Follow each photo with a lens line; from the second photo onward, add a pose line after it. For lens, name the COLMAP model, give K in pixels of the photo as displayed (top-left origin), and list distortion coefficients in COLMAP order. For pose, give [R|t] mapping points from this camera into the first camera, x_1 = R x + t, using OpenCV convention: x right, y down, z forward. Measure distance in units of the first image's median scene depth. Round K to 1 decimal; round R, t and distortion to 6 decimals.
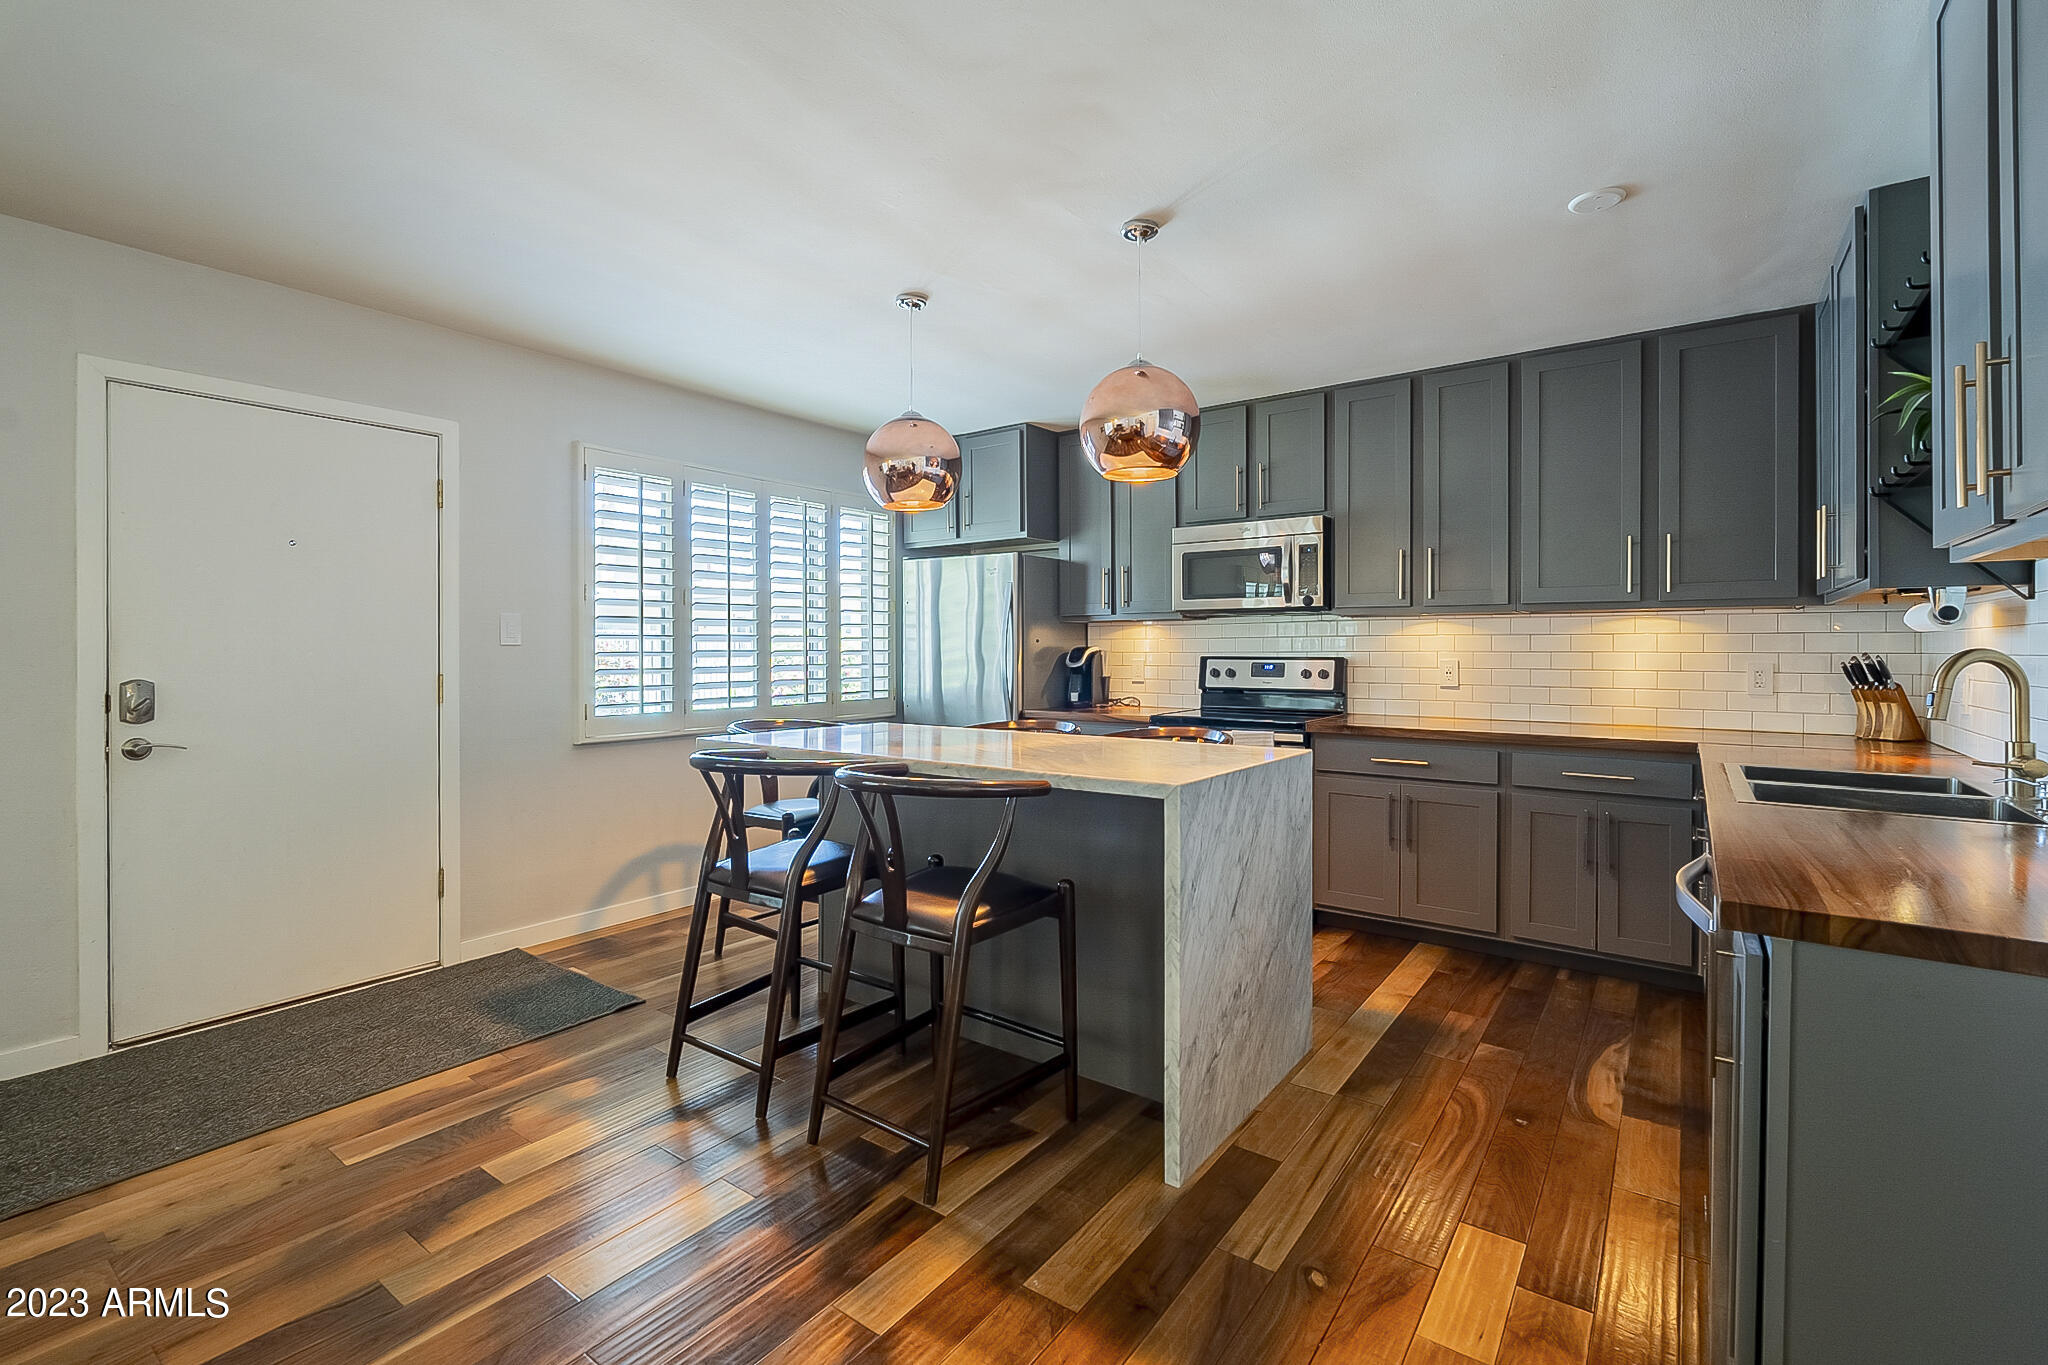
lens RADIAL K [[914.4, 0, 1021.6], [0, 914.4, 656.7], [0, 0, 1]] dist [-0.002938, 0.000213]
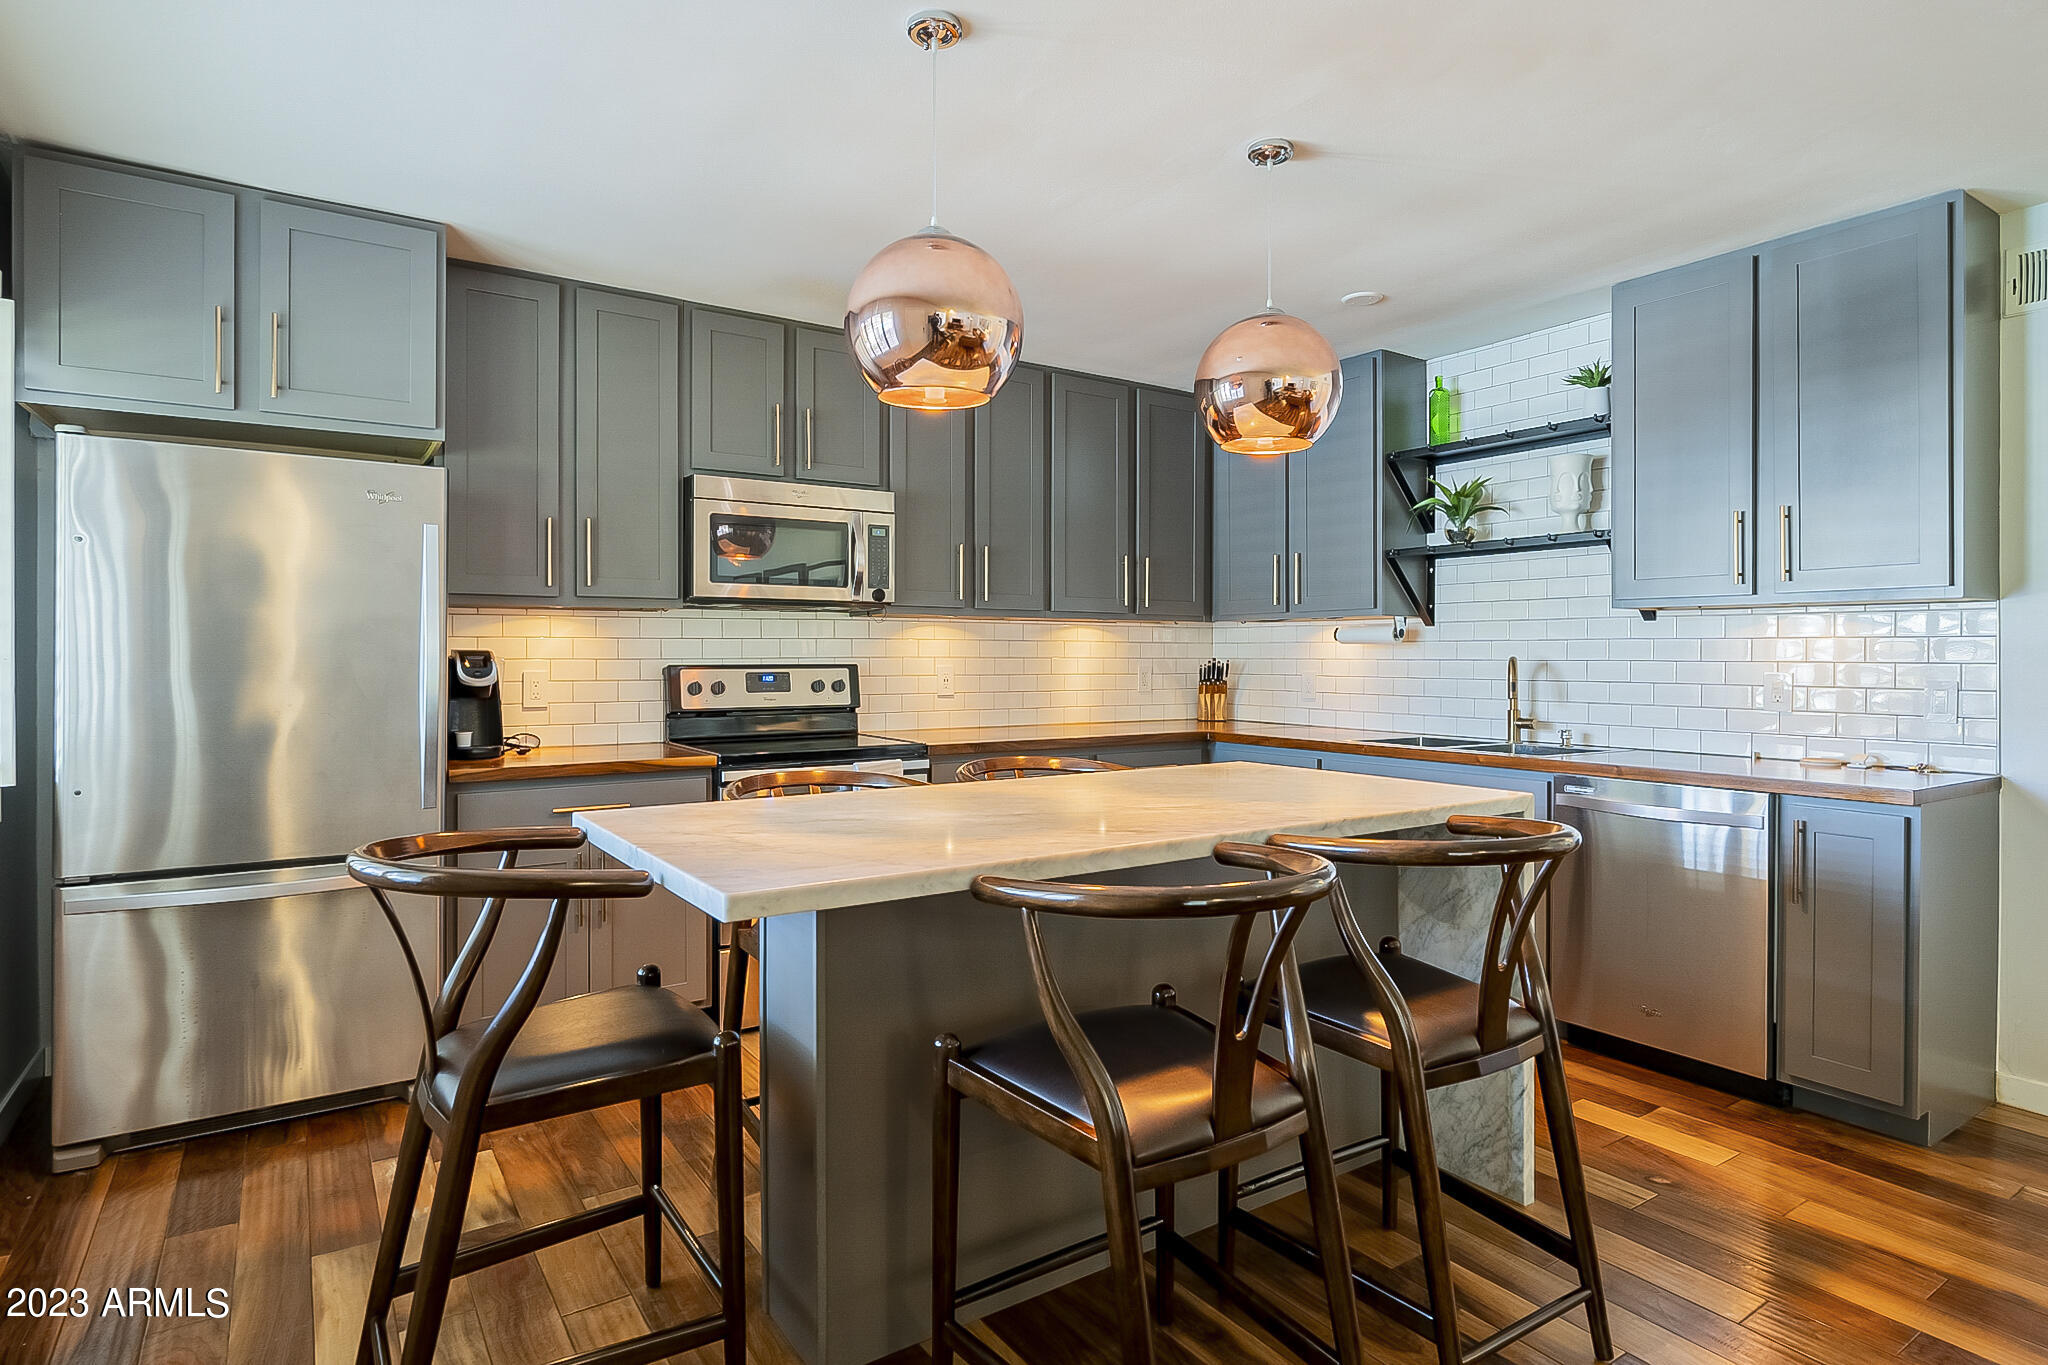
lens RADIAL K [[1083.2, 0, 1034.7], [0, 1083.2, 651.4], [0, 0, 1]] dist [-0.004726, -0.000462]
pose [[0.327989, 0.001859, 0.944680, -0.680186], [0.004839, 0.999982, -0.003648, -0.008894], [-0.944669, 0.005767, 0.327974, 0.692268]]
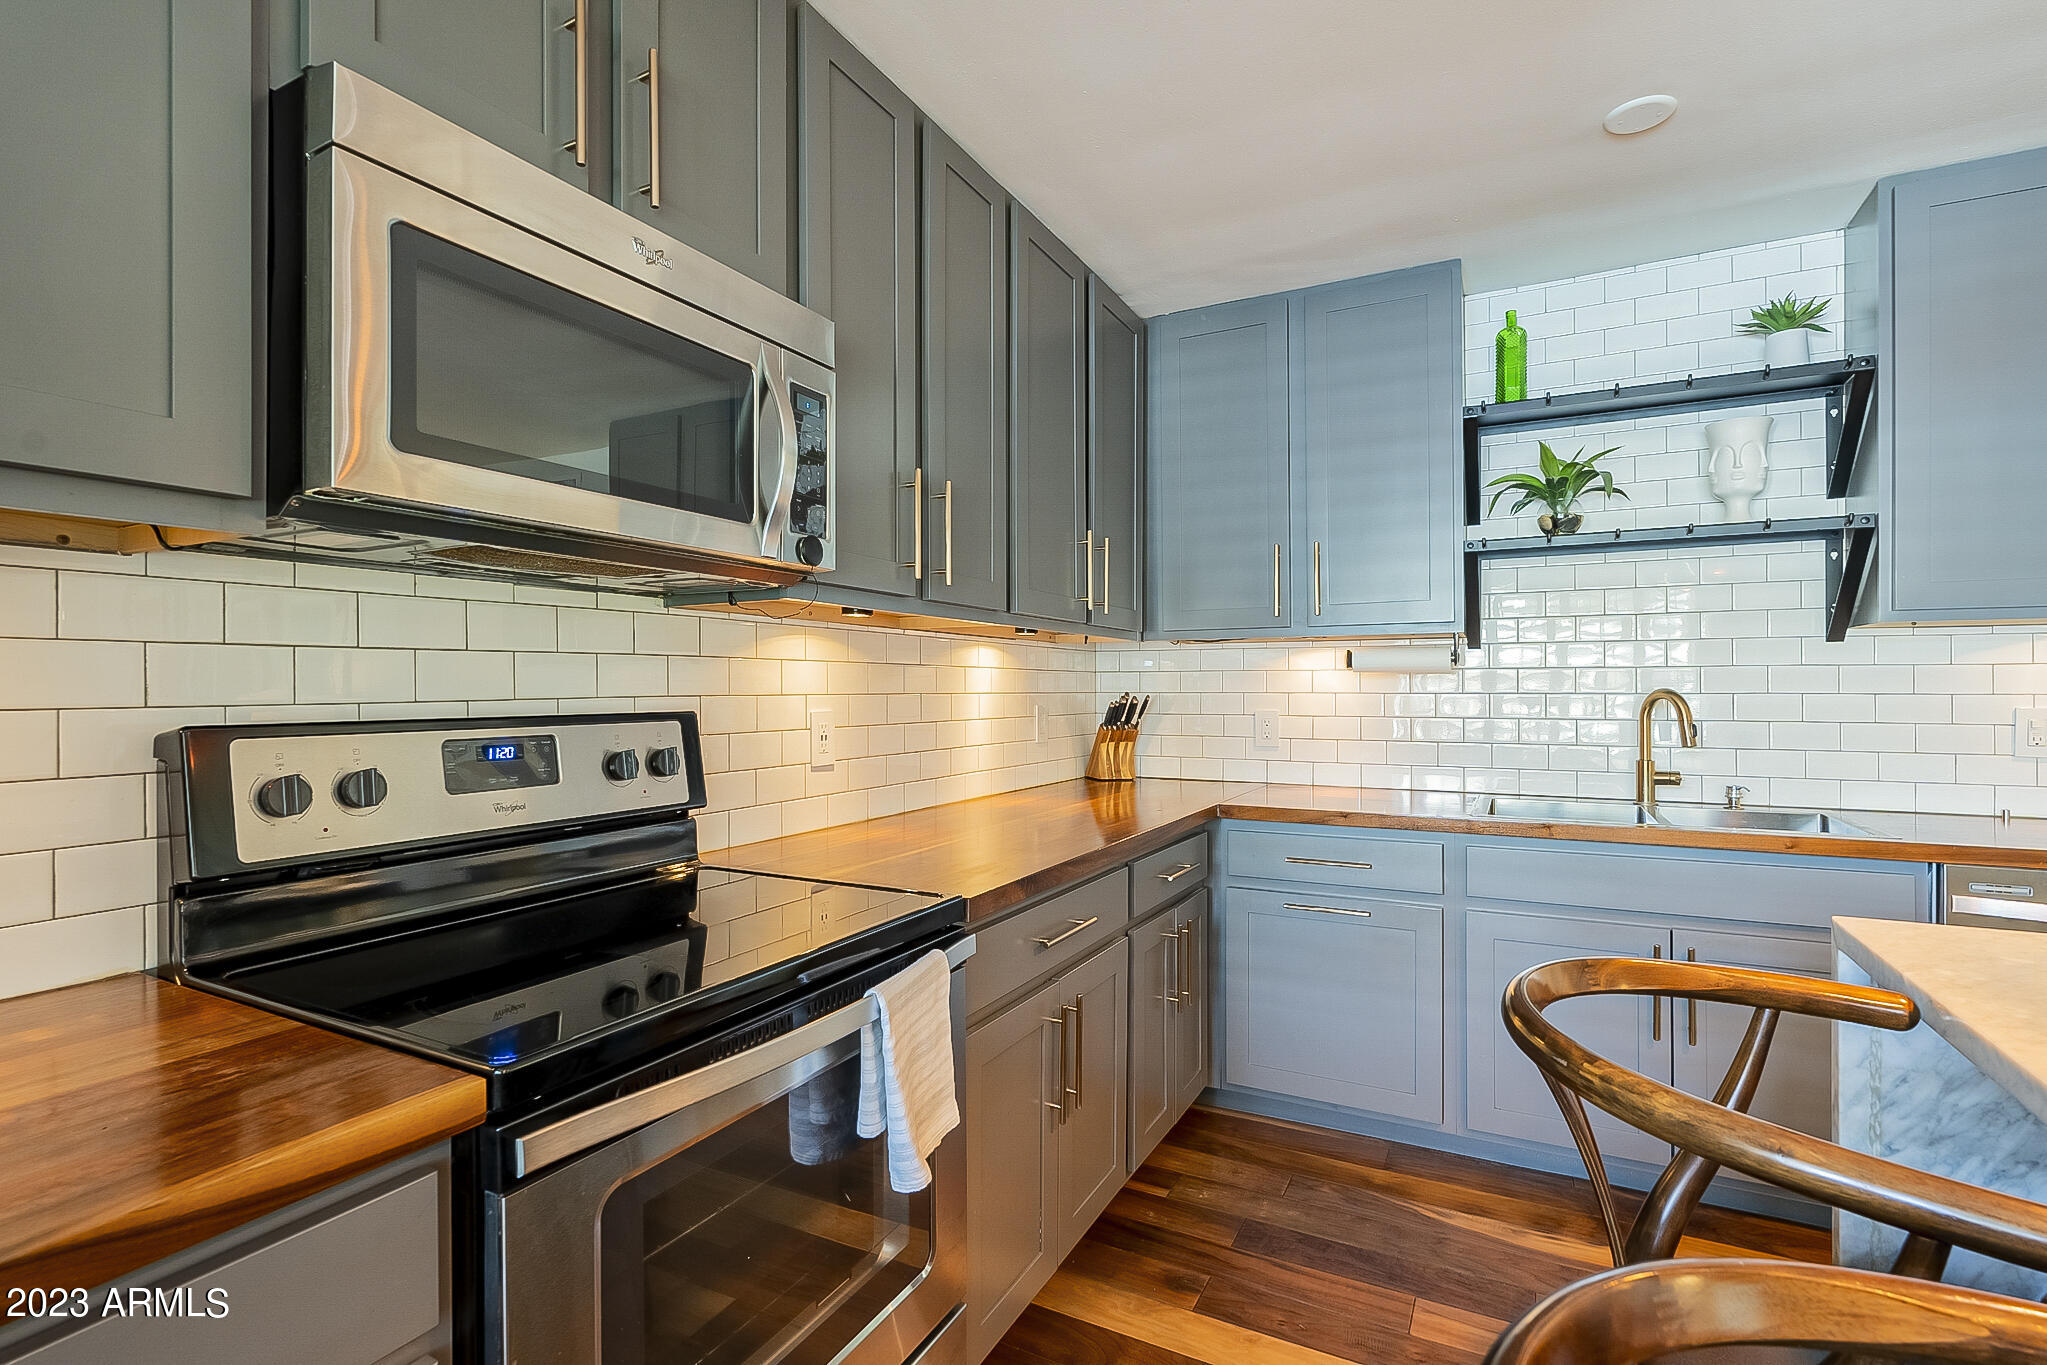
lens RADIAL K [[950.9, 0, 1025.9], [0, 950.9, 679.8], [0, 0, 1]] dist [-0.002721, -0.001100]
pose [[-0.148470, 0.006962, 0.988892, -0.068960], [0.007982, 0.999951, -0.005841, -0.011933], [-0.988885, 0.007026, -0.148519, 1.210914]]
